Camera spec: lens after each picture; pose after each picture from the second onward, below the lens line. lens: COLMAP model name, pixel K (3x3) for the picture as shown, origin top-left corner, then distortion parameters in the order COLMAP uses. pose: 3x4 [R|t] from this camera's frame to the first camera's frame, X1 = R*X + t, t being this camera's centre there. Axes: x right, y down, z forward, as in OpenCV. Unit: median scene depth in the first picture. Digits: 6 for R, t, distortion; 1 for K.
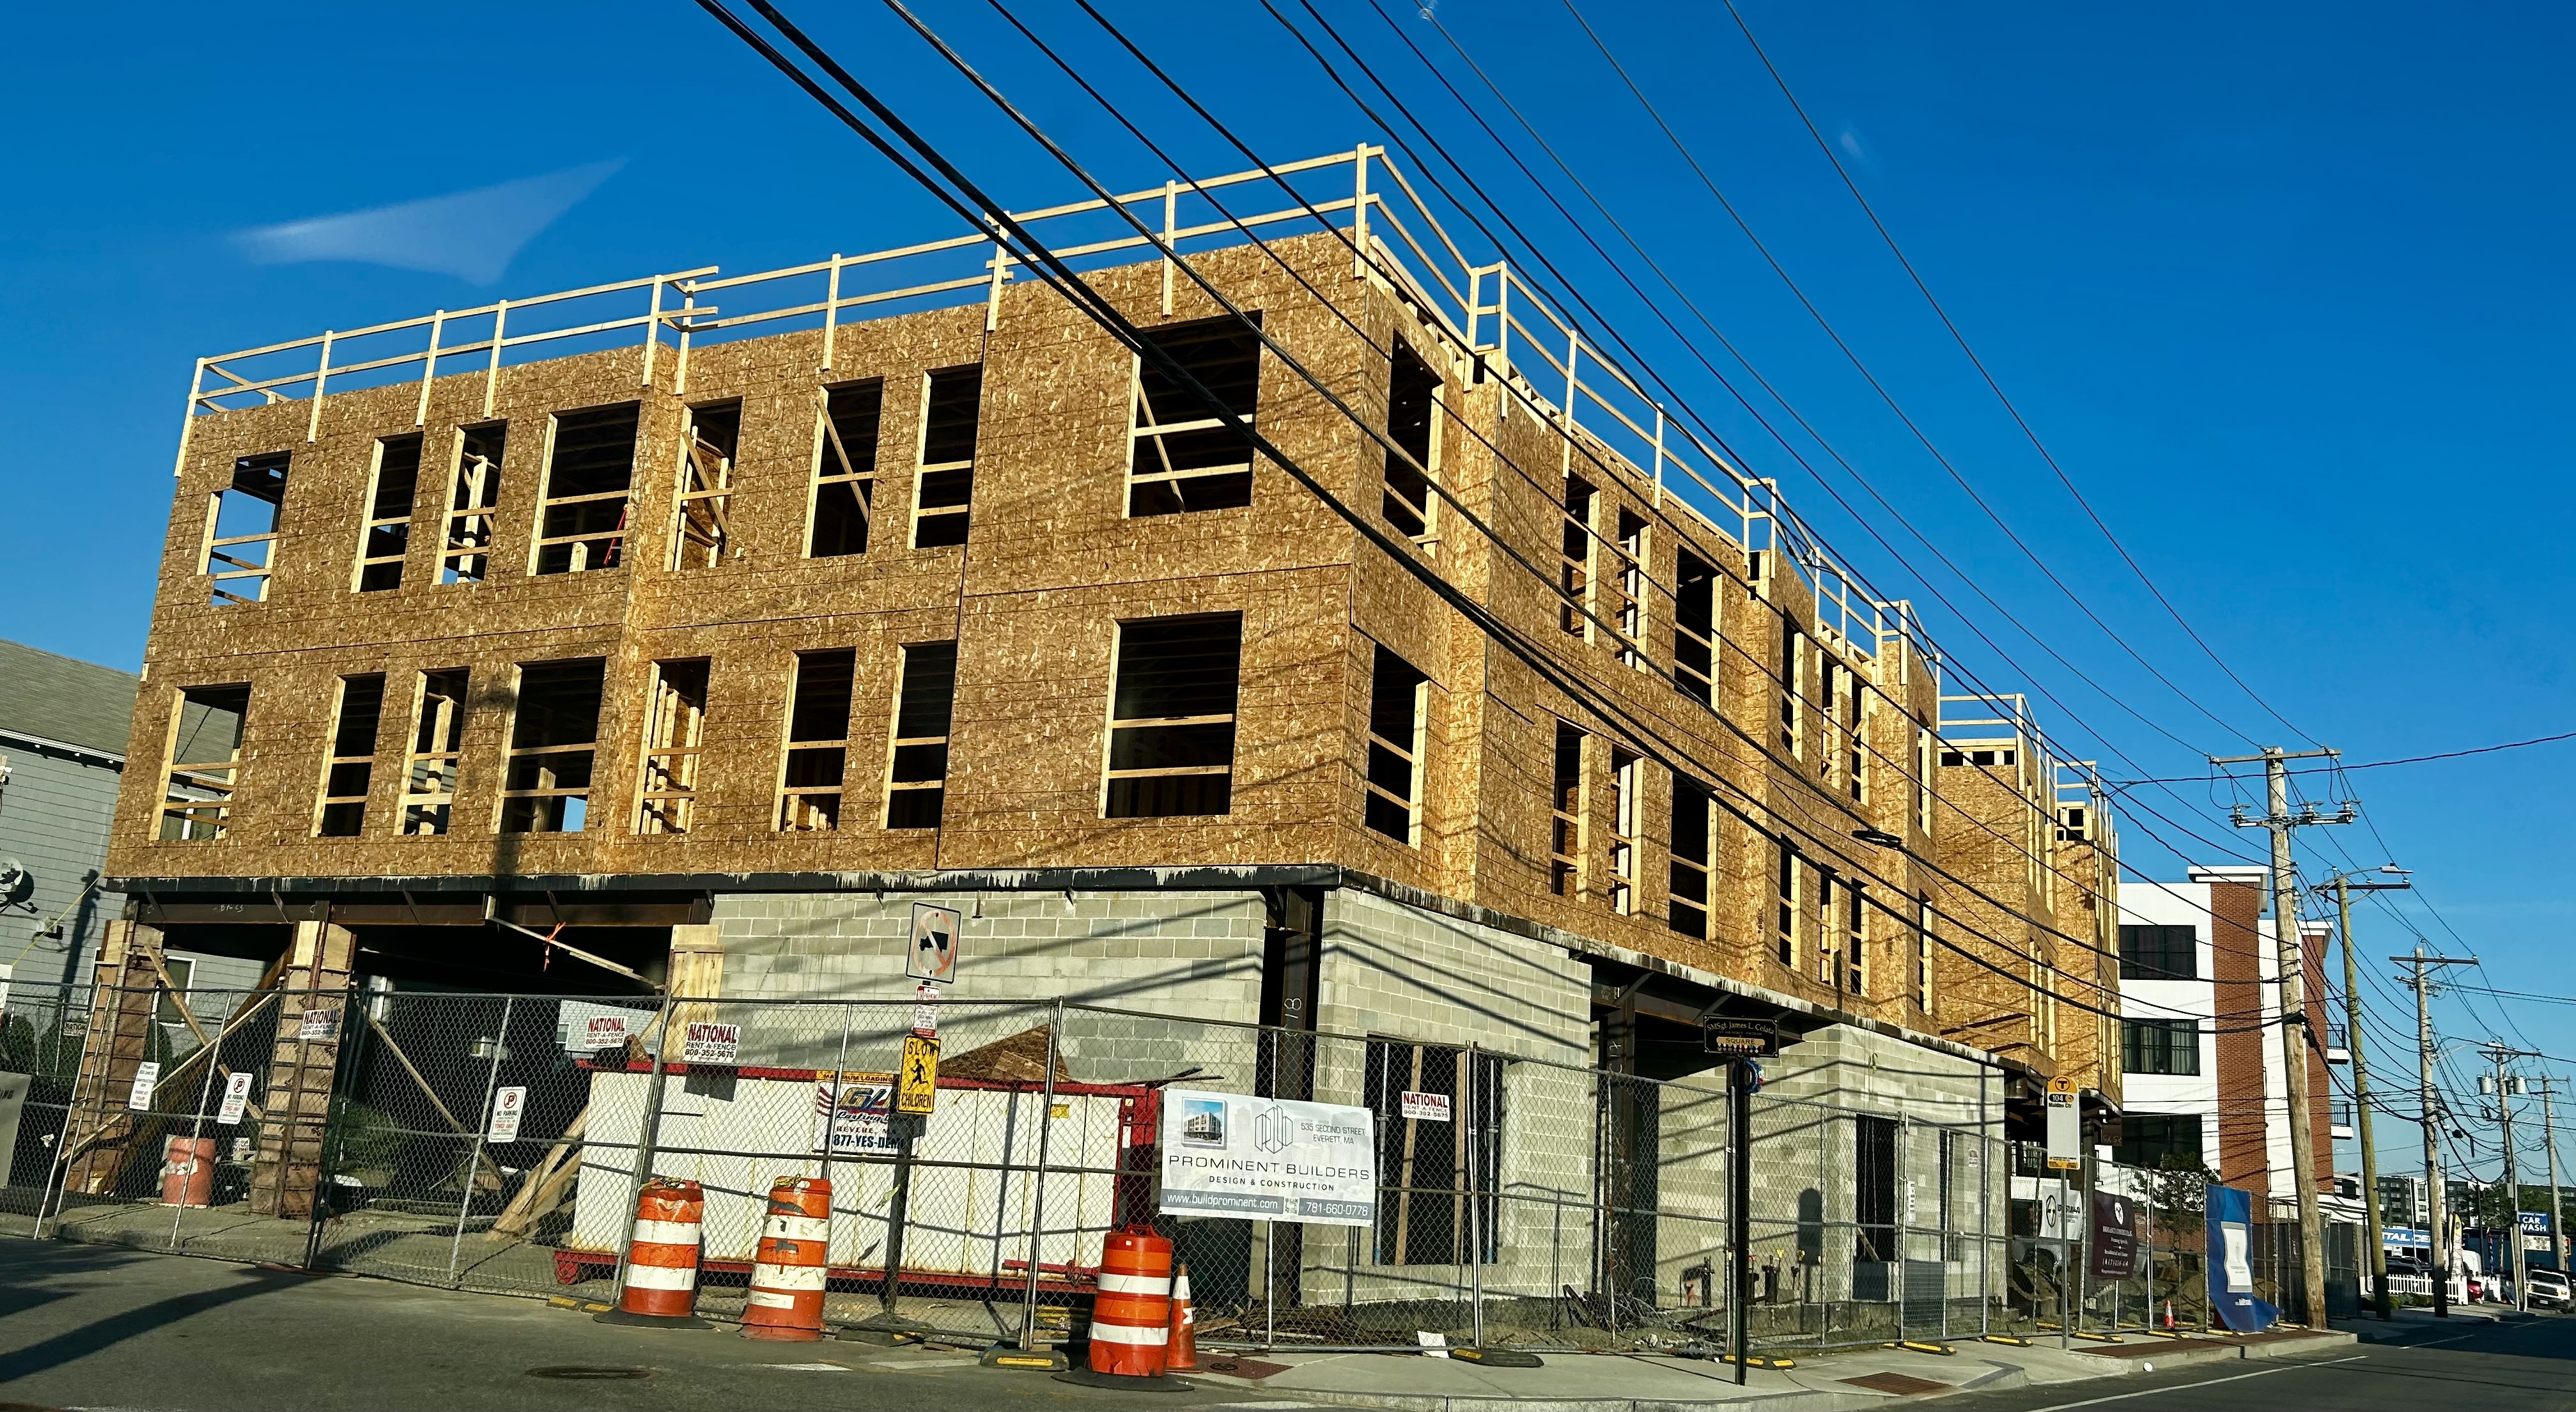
lens RADIAL K [[2034.7, 0, 1265.4], [0, 2034.7, 727.1], [0, 0, 1]] dist [0.027777, -0.042142]
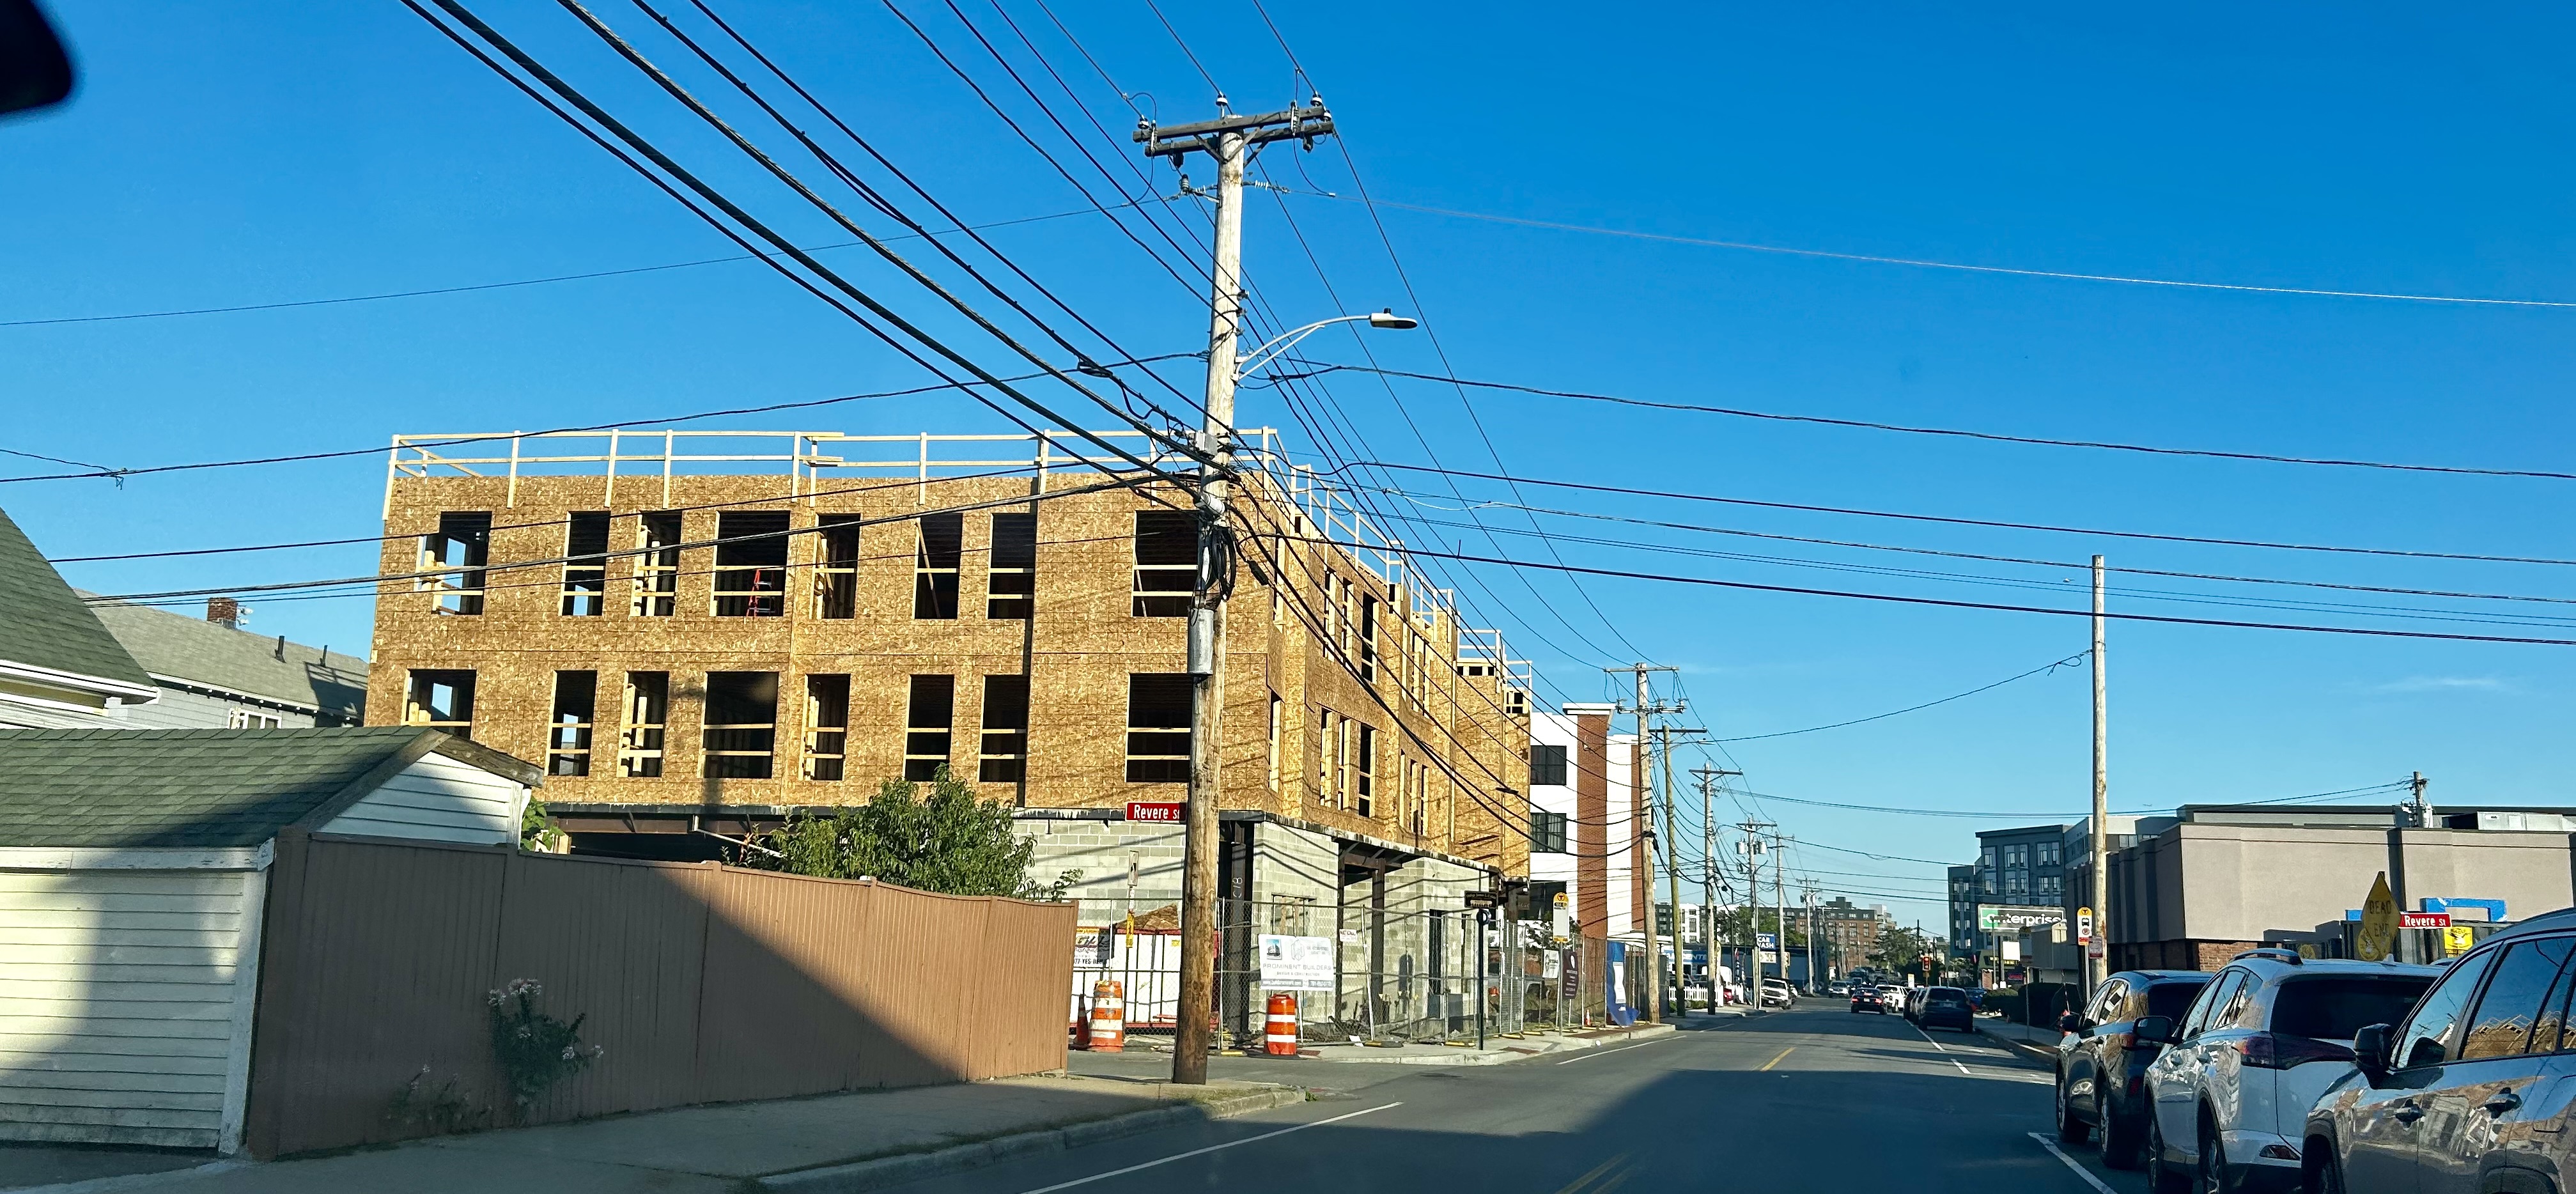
lens RADIAL K [[2137.9, 0, 1302.6], [0, 2137.9, 576.6], [0, 0, 1]] dist [0.050769, -0.052454]
pose [[0.943386, 0.015850, 0.331317, -0.478546], [-0.034530, 0.998123, 0.050569, -0.205226], [-0.329894, -0.059147, 0.942163, -0.741730]]
